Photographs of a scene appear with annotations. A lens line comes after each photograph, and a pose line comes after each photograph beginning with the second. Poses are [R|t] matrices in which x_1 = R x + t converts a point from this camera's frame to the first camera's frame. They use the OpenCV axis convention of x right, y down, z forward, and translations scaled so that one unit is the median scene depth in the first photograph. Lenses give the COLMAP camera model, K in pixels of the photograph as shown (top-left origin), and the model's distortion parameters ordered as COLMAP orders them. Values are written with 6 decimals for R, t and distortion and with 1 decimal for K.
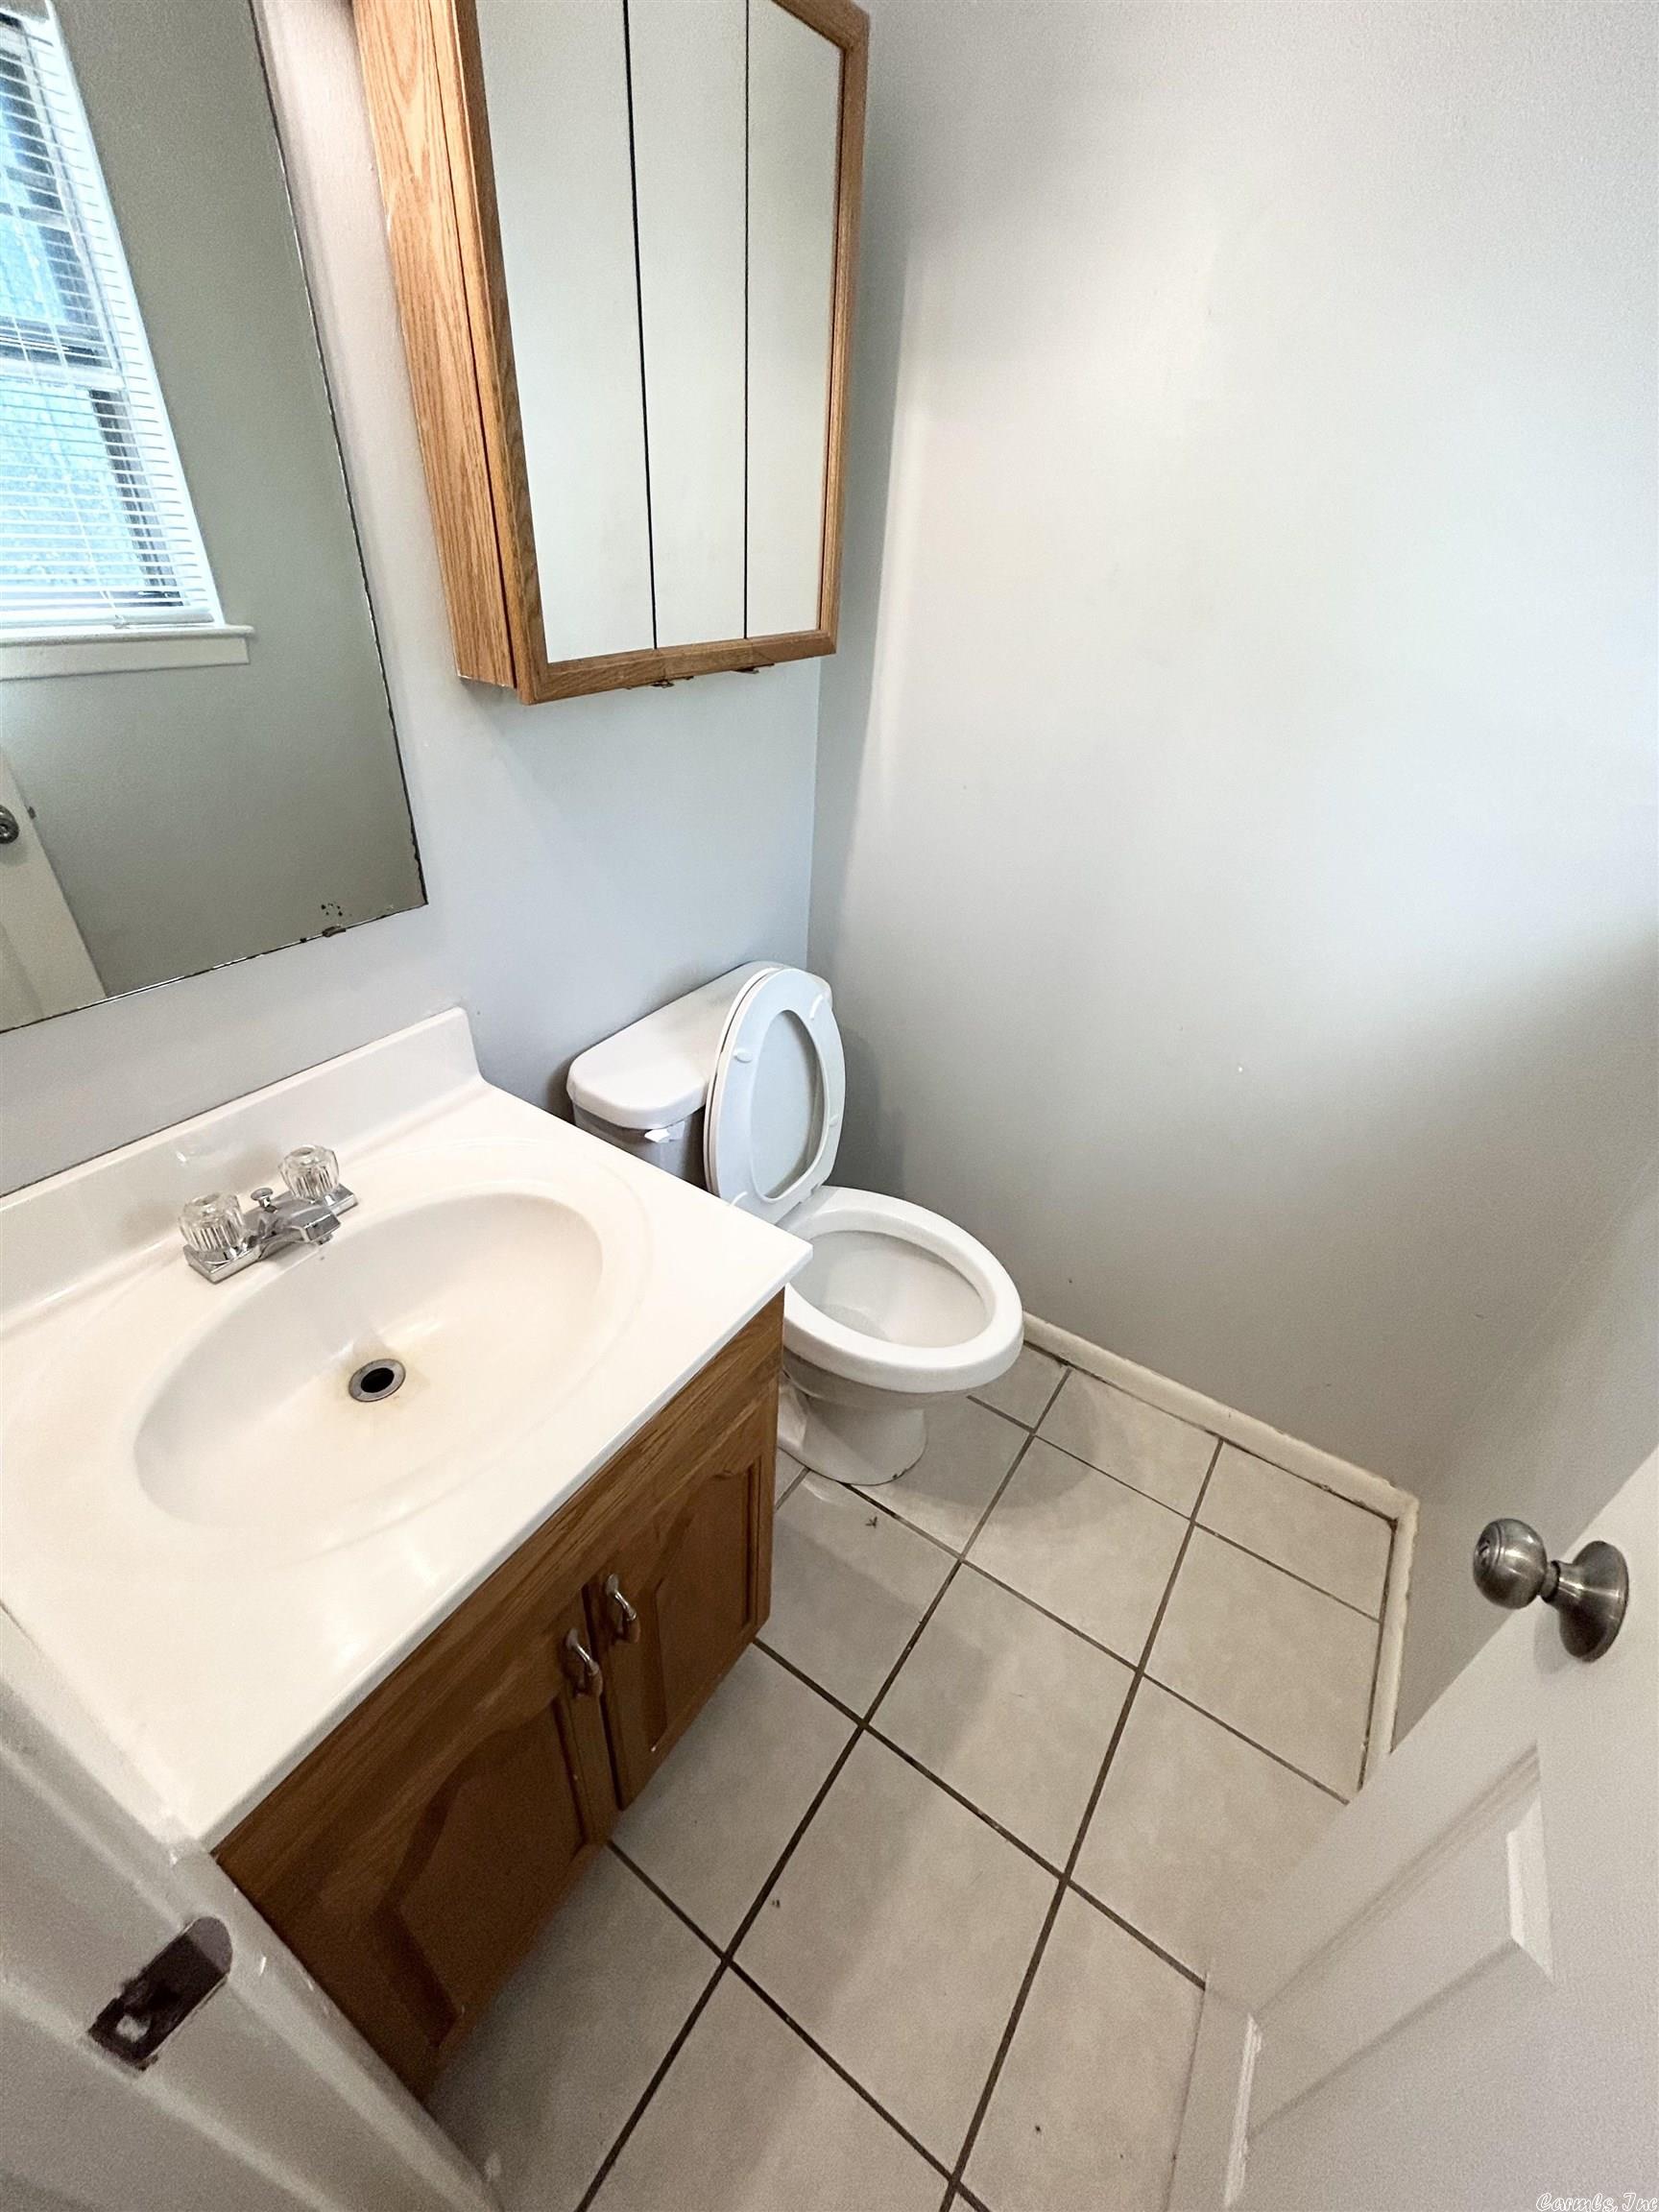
lens RADIAL K [[896.6, 0, 831.3], [0, 896.6, 1108.0], [0, 0, 1]] dist [-0.000736, 0.000586]
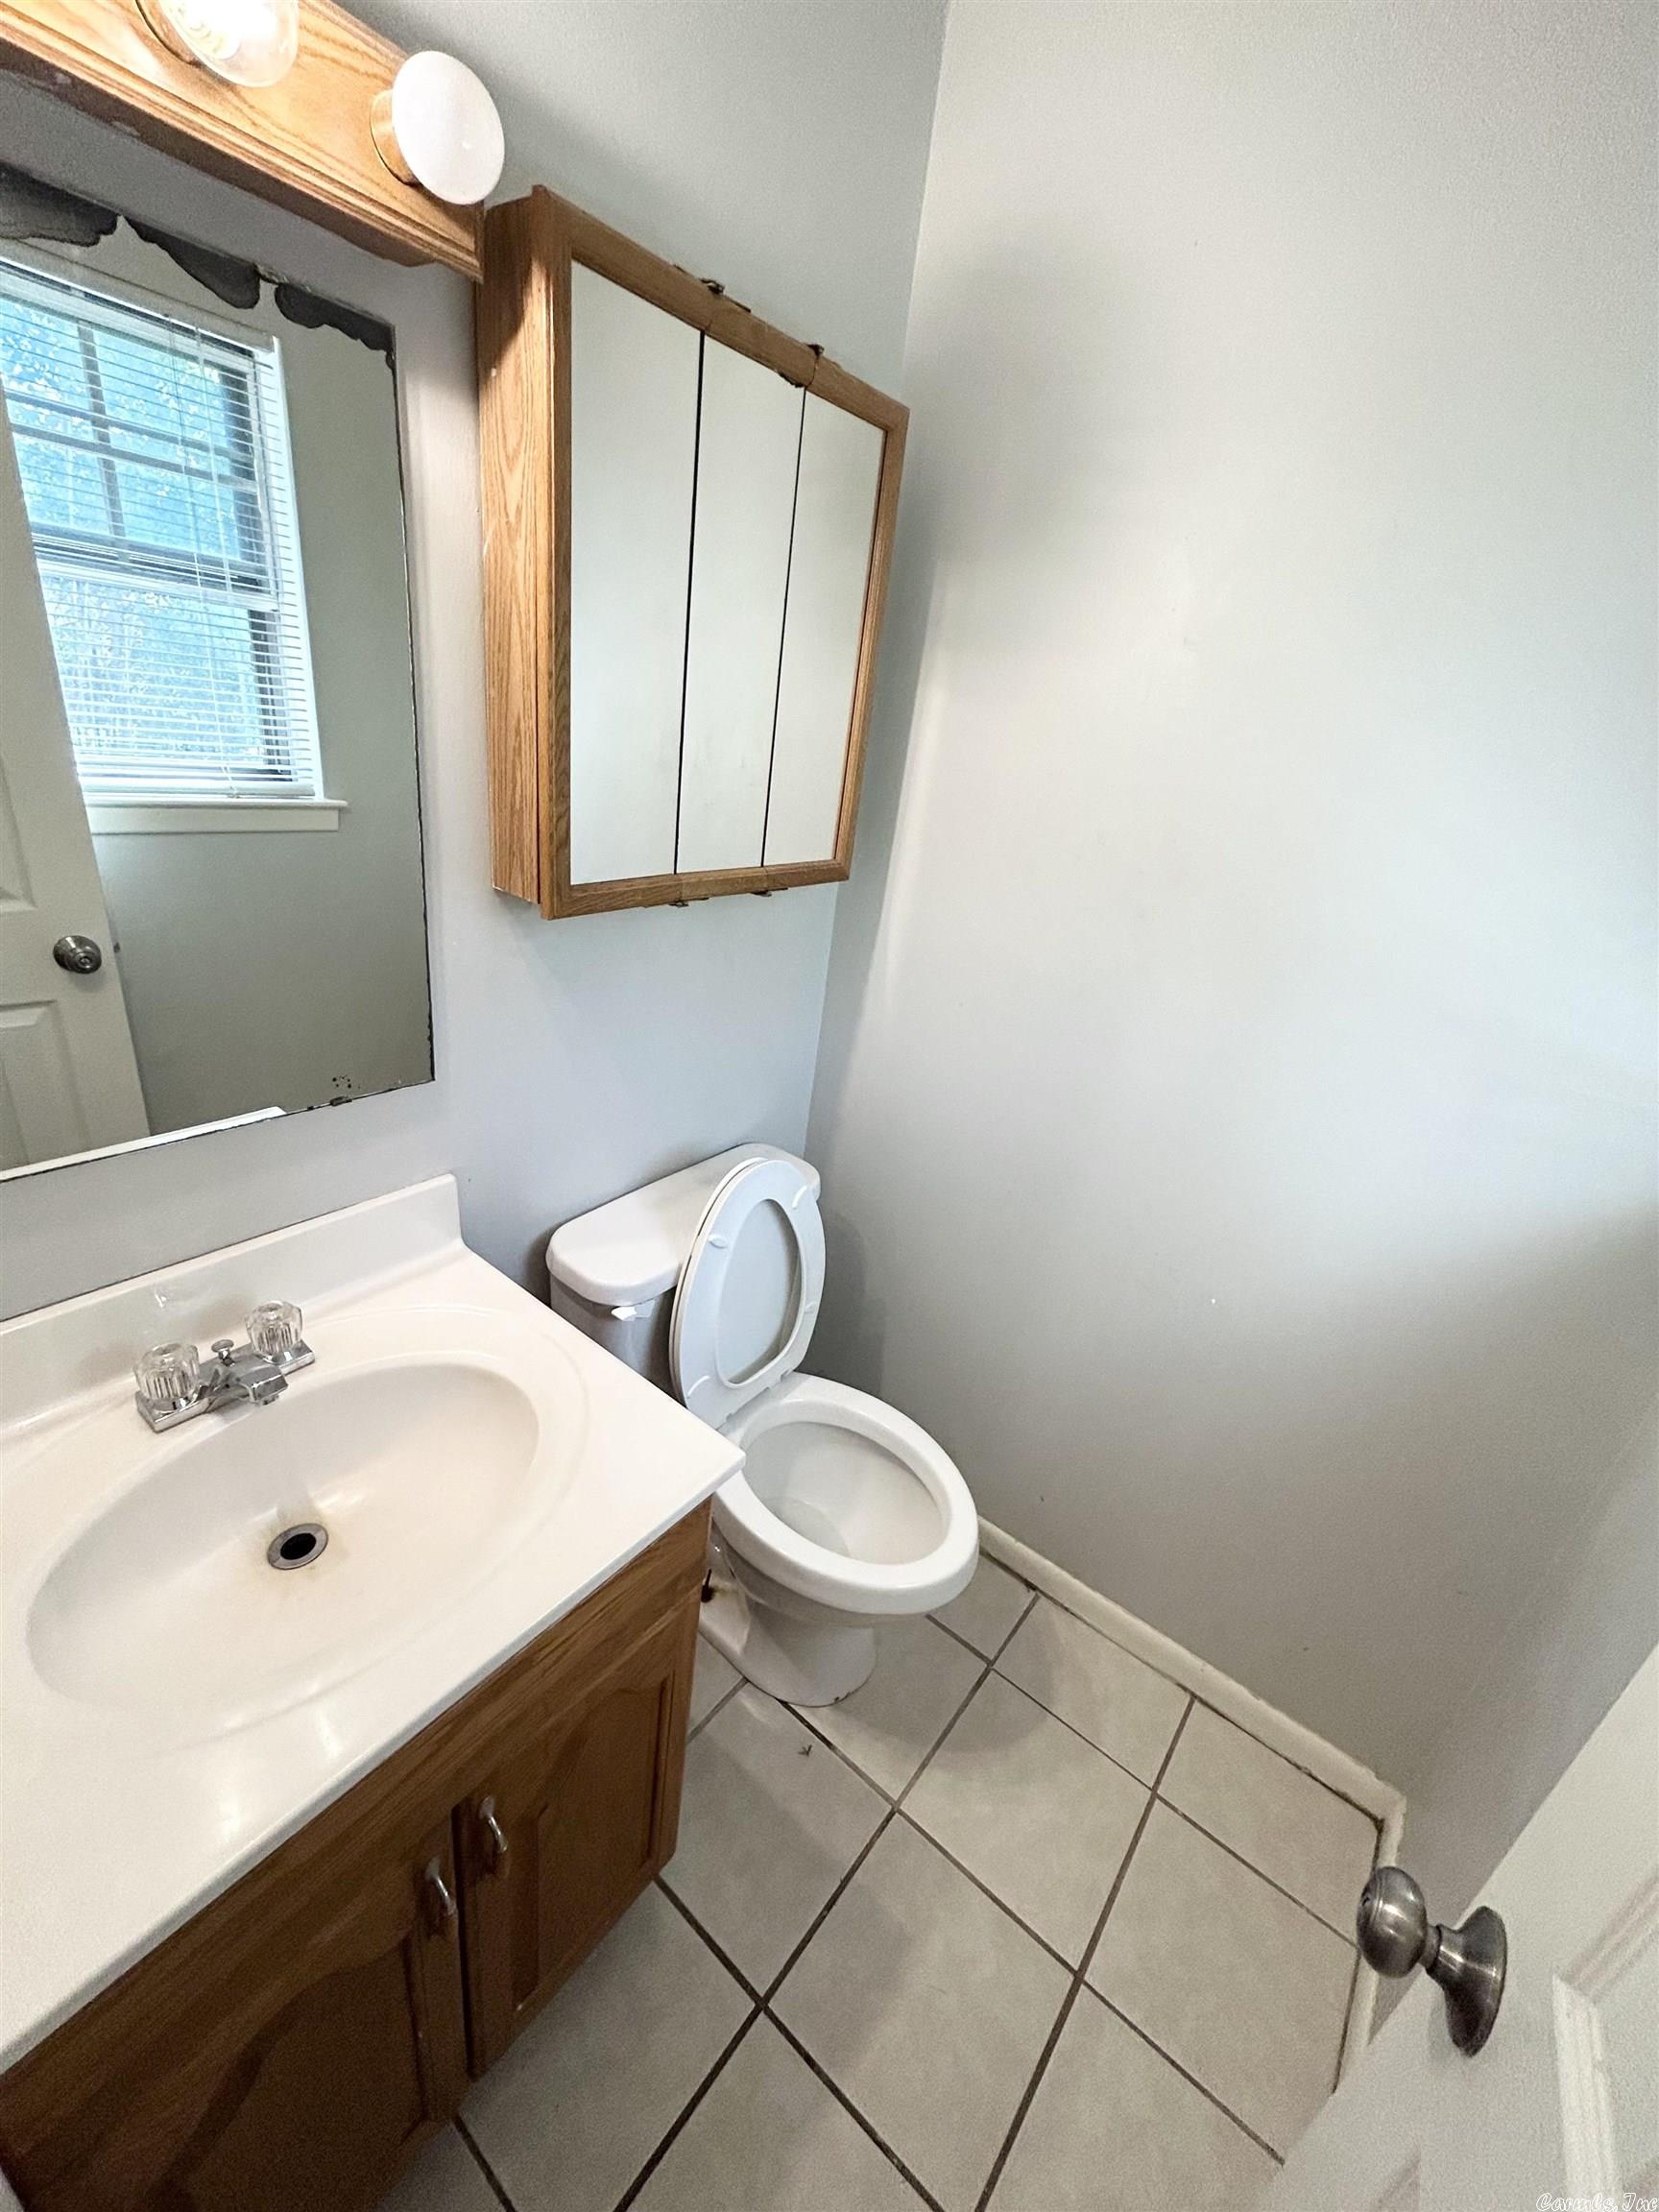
lens RADIAL K [[895.5, 0, 833.1], [0, 895.5, 1107.1], [0, 0, 1]] dist [-0.001831, 0.000957]
pose [[0.994892, 0.092348, -0.040756, 0.071908], [-0.097940, 0.980856, -0.168315, -0.058983], [0.024432, 0.171447, 0.984890, -0.043222]]
